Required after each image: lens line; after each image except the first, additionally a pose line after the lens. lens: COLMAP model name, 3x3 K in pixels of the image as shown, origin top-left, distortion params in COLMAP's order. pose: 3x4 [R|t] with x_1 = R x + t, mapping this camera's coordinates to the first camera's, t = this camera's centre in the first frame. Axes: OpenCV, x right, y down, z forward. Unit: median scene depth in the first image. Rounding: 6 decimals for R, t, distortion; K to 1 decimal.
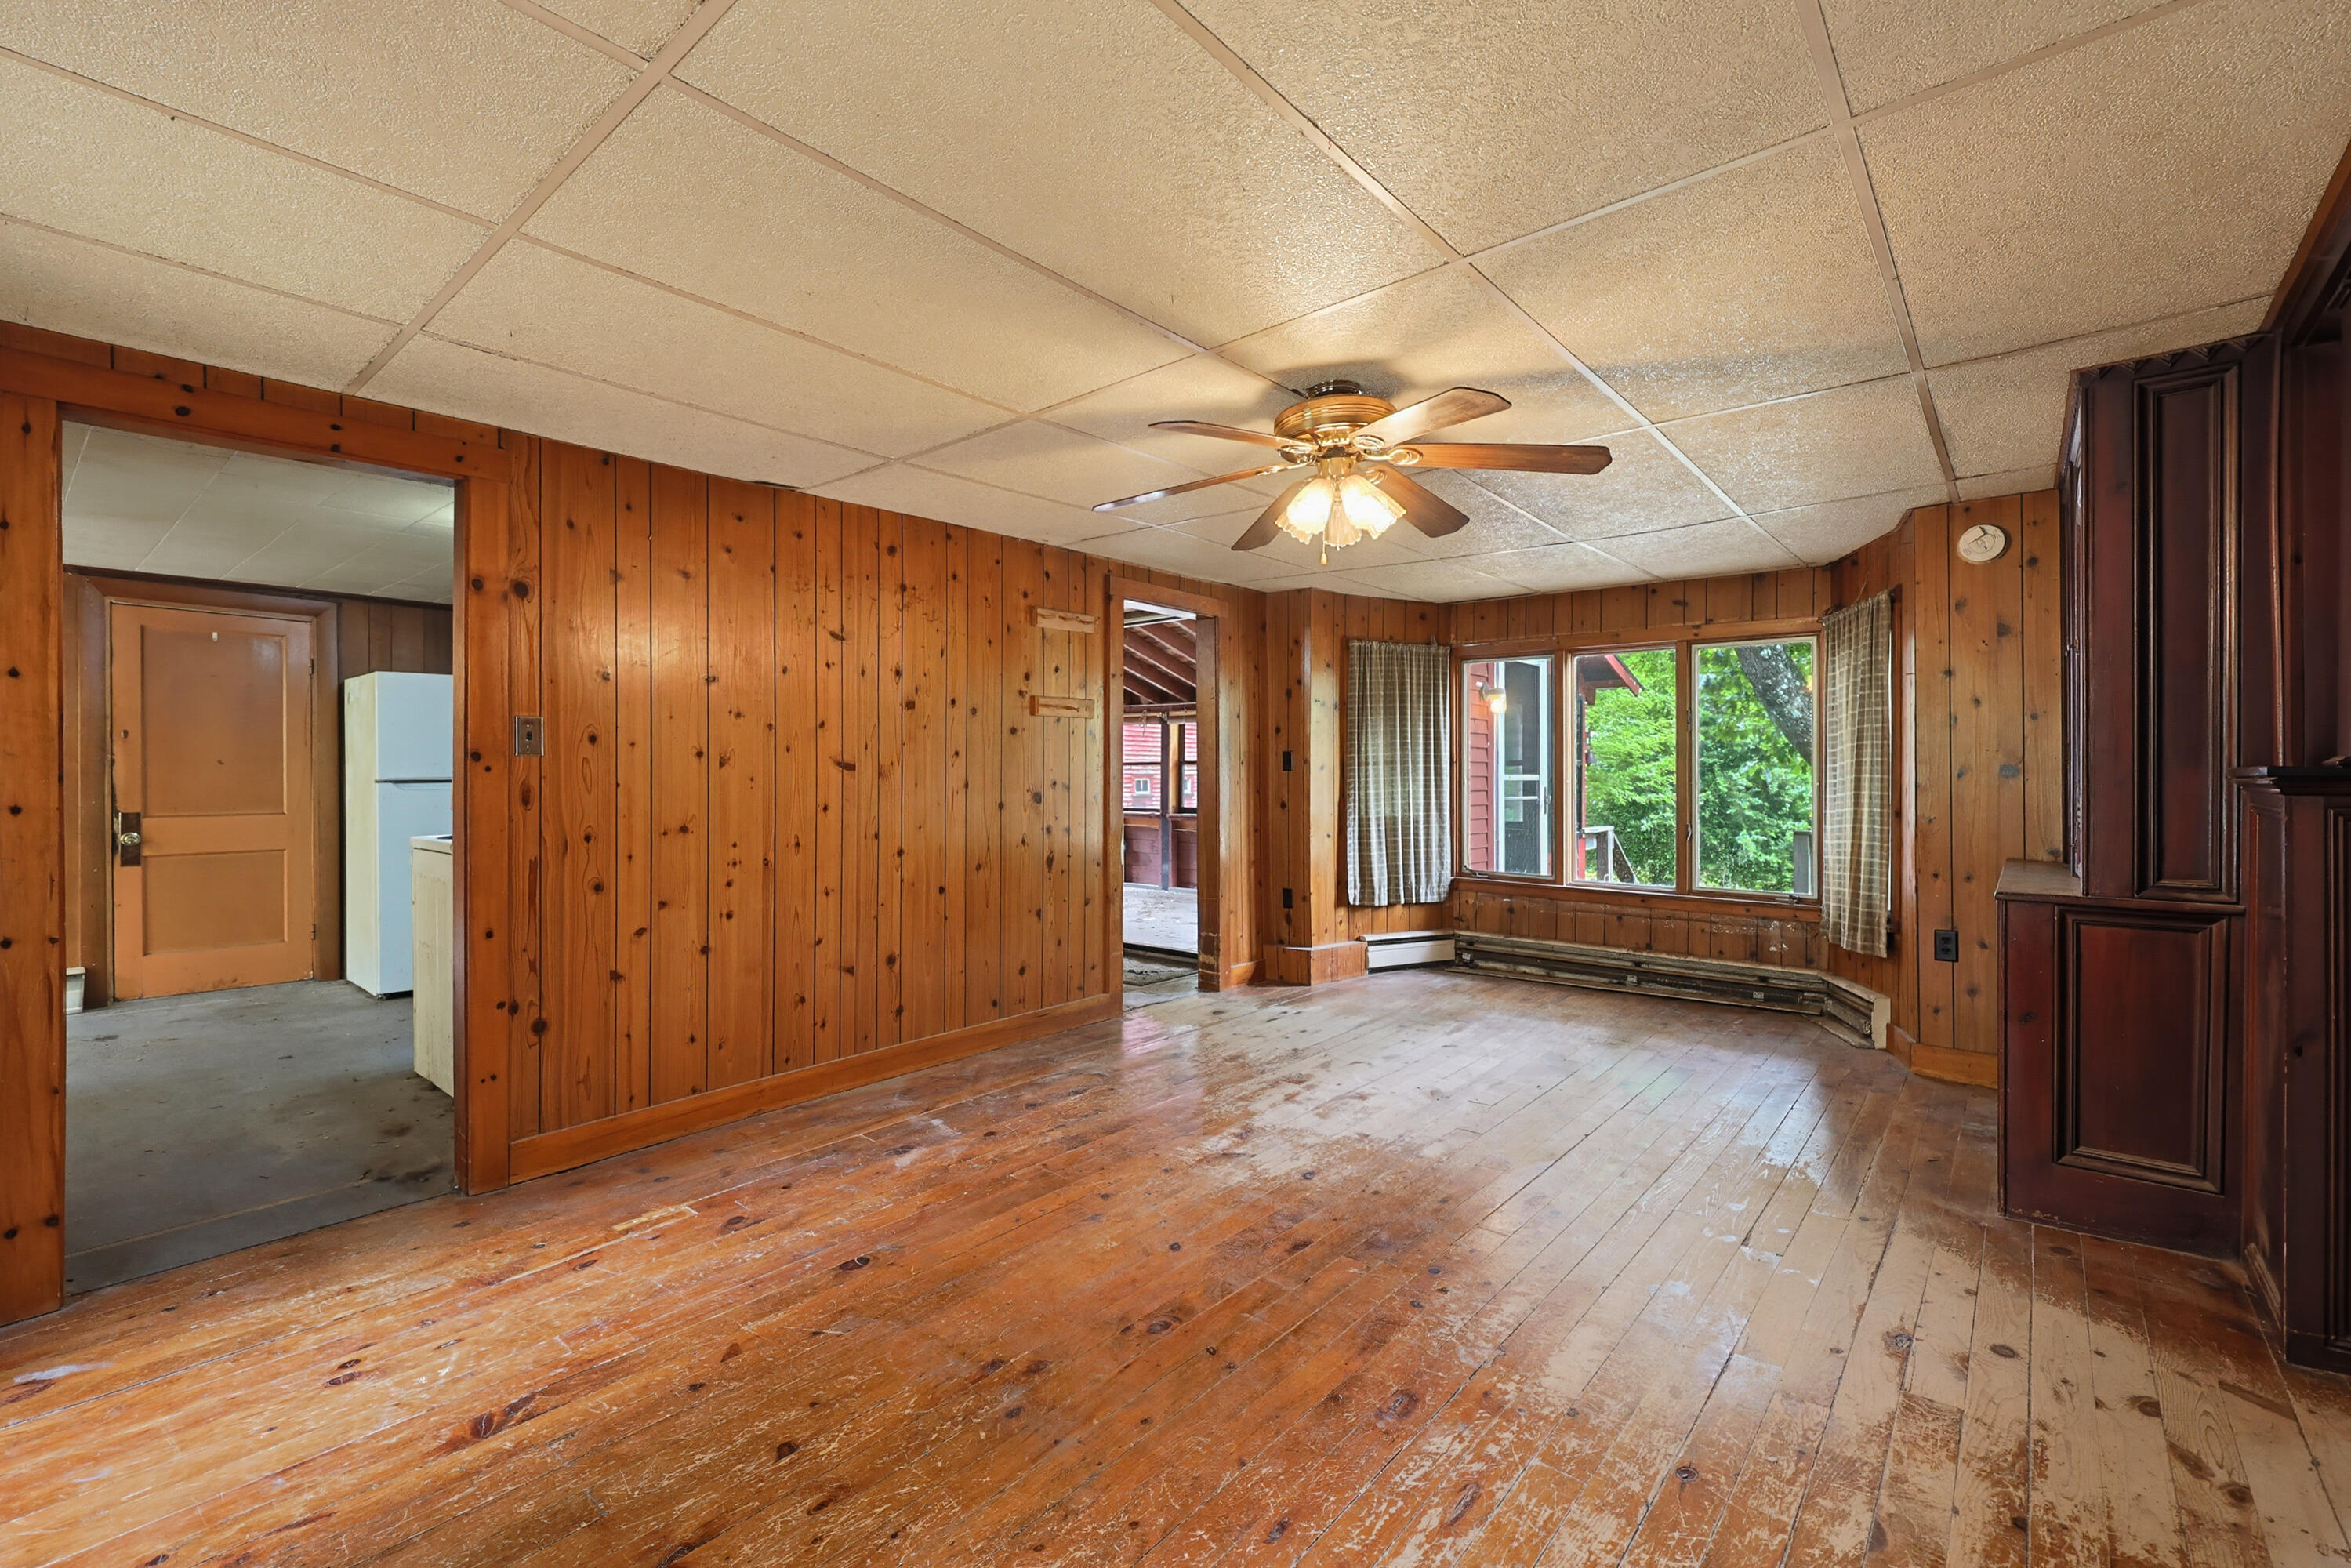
lens RADIAL K [[1024.0, 0, 1187.1], [0, 1024.0, 775.4], [0, 0, 1]] dist [-0.001632, 0.000215]
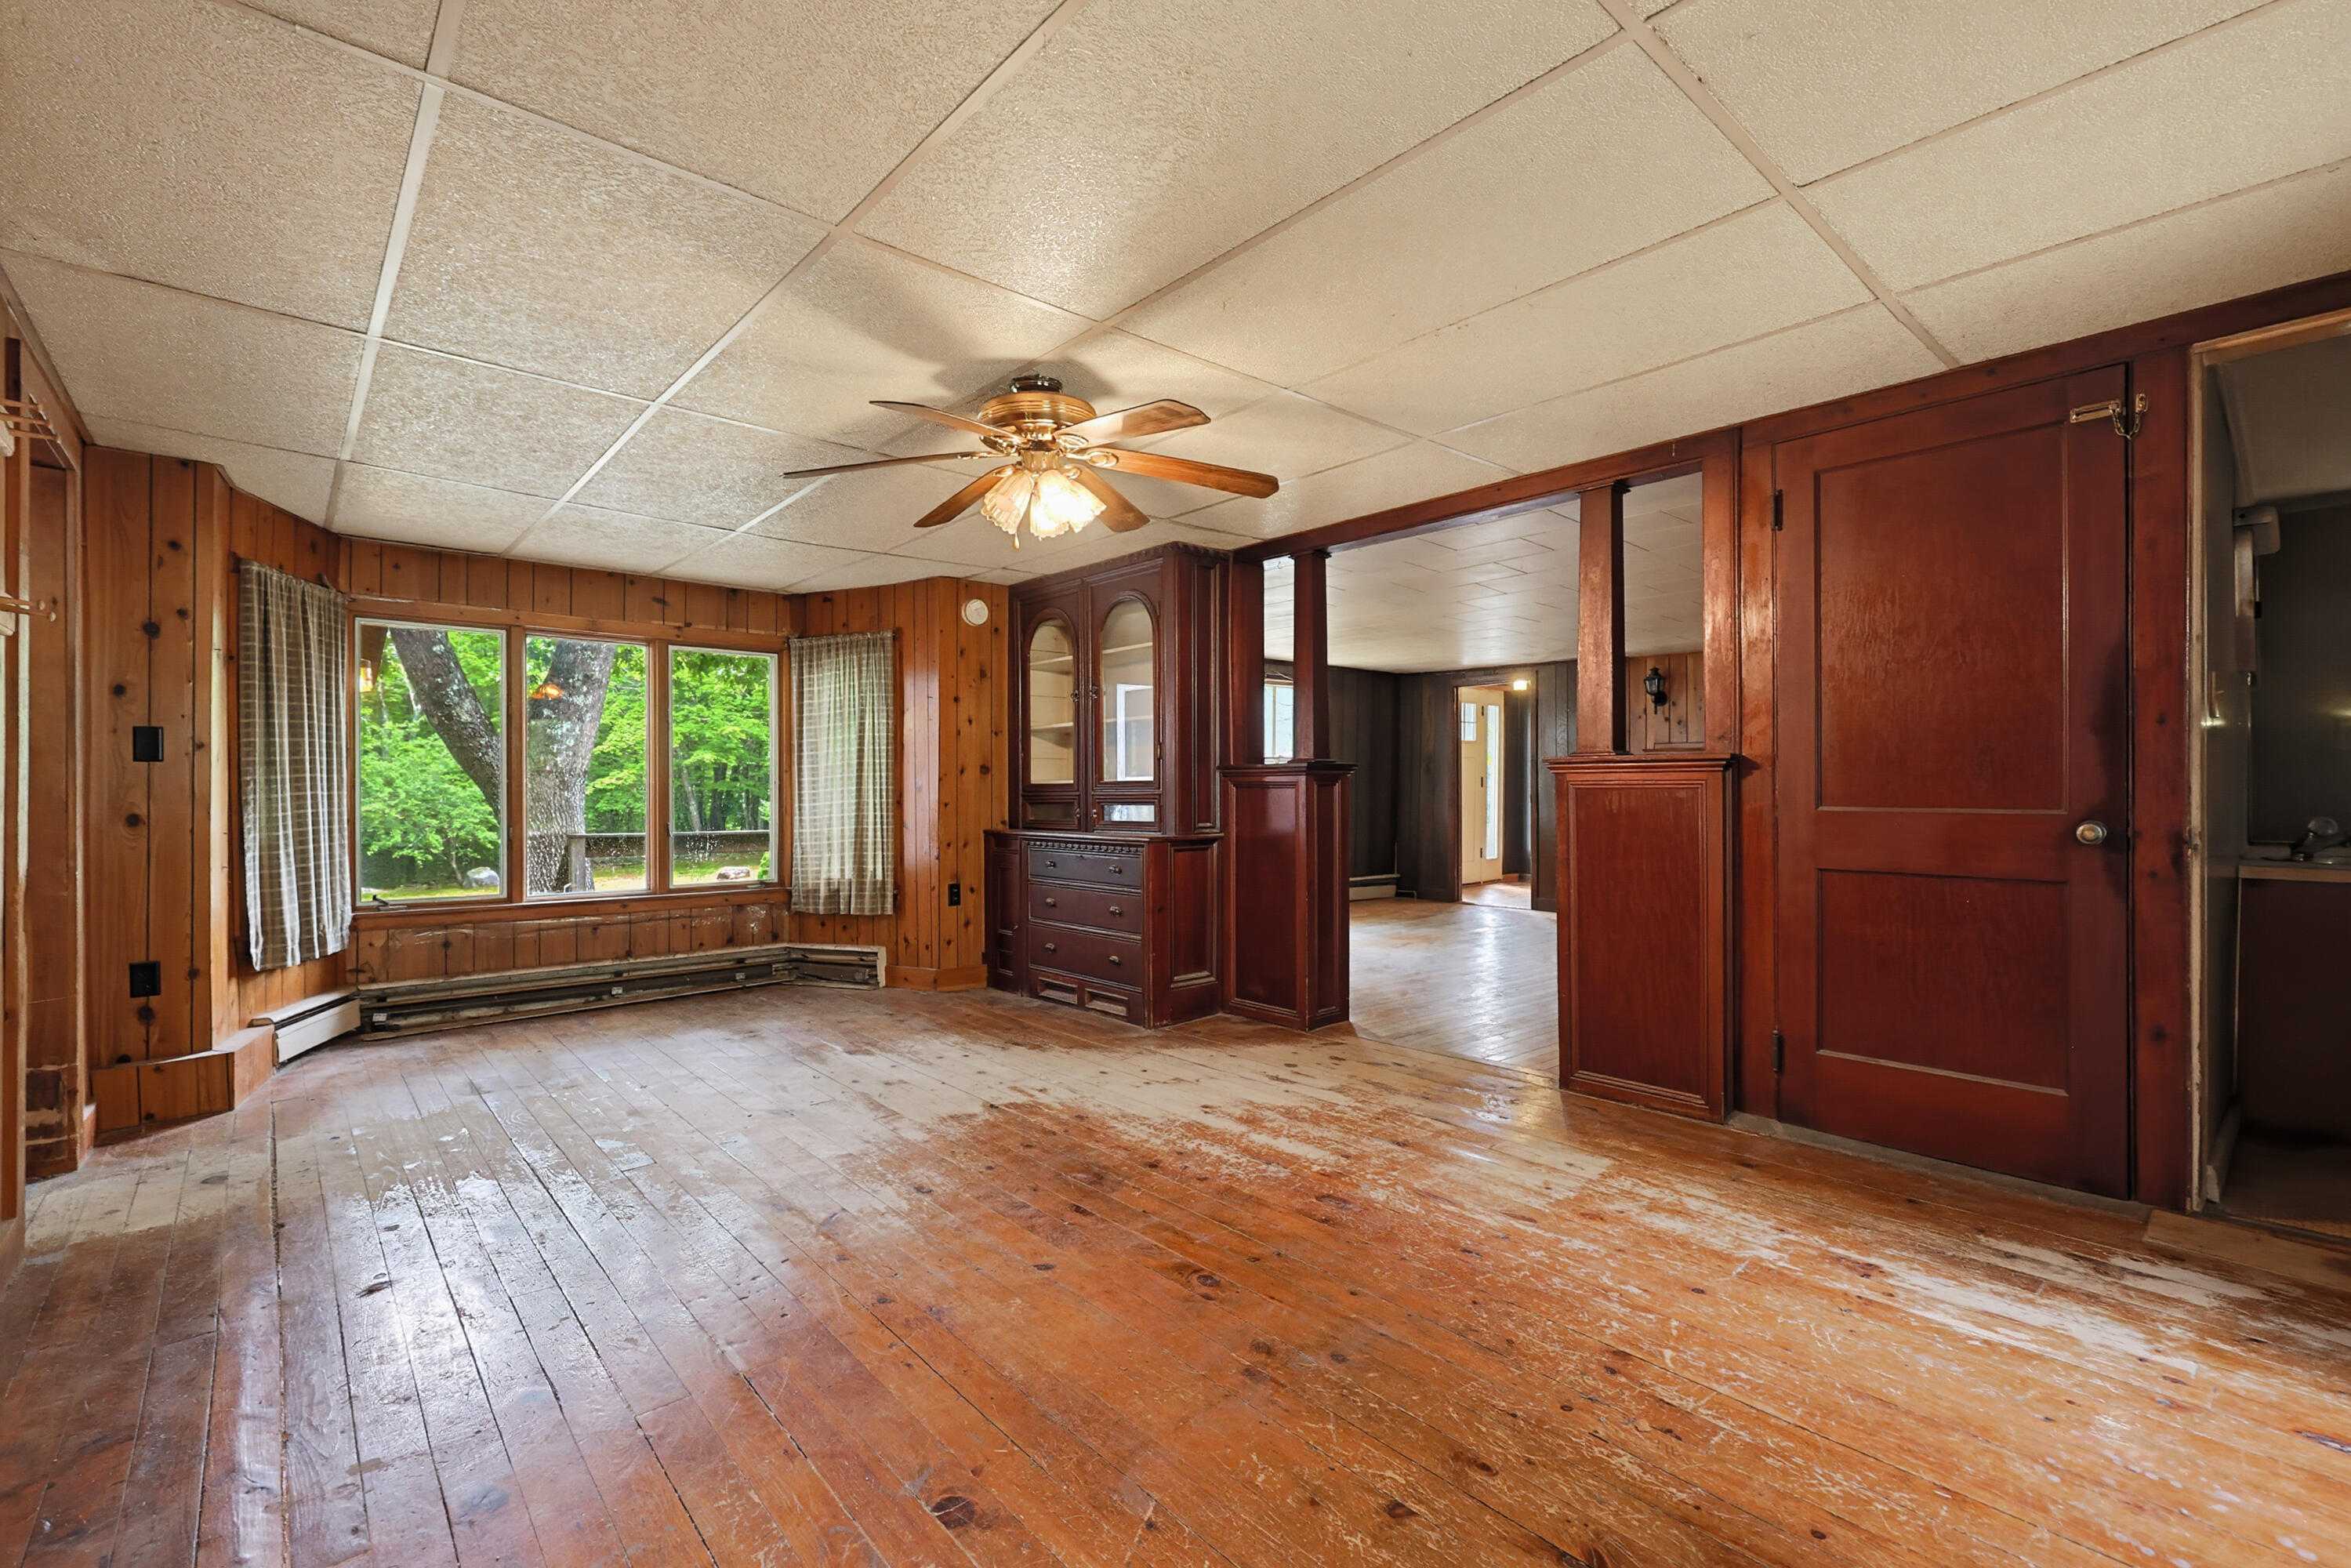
lens RADIAL K [[1024.0, 0, 1186.1], [0, 1024.0, 786.9], [0, 0, 1]] dist [-0.001632, 0.000215]
pose [[0.133083, -0.001474, 0.991104, -0.608907], [0.007684, 0.999970, 0.000455, 0.021537], [-0.991075, 0.007555, 0.133090, 0.506197]]
